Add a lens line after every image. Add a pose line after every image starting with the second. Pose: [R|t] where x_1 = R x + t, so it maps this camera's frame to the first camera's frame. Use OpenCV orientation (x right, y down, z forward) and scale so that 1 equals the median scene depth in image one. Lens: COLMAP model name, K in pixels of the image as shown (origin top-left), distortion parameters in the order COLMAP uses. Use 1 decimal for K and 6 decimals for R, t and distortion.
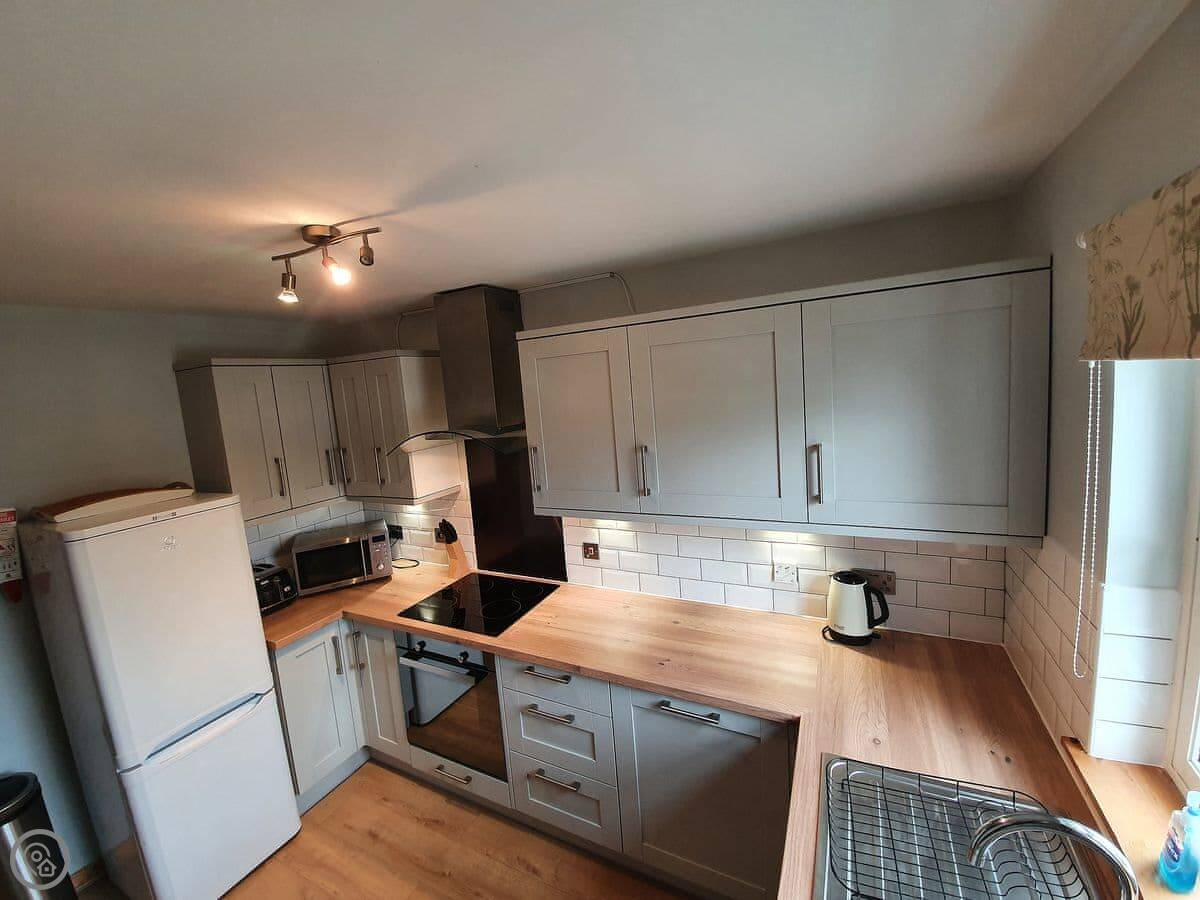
lens RADIAL K [[481.8, 0, 596.2], [0, 481.8, 443.3], [0, 0, 1]] dist [-0.010363, -0.000358]
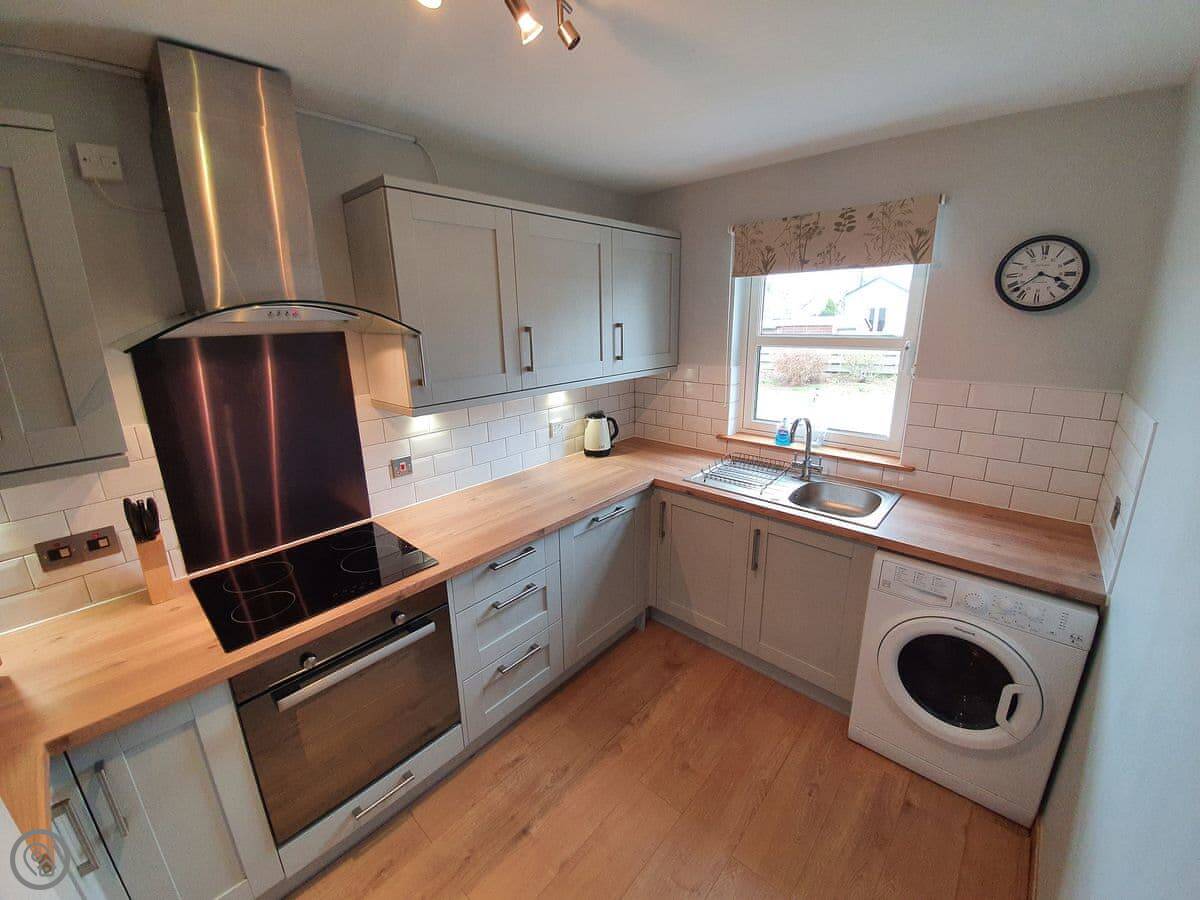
lens RADIAL K [[481.8, 0, 595.2], [0, 481.8, 449.4], [0, 0, 1]] dist [-0.010363, -0.000358]
pose [[0.258958, -0.188449, 0.947327, -0.945327], [0.119842, 0.979473, 0.162084, 0.119433], [-0.958425, 0.071557, 0.276226, 0.538032]]
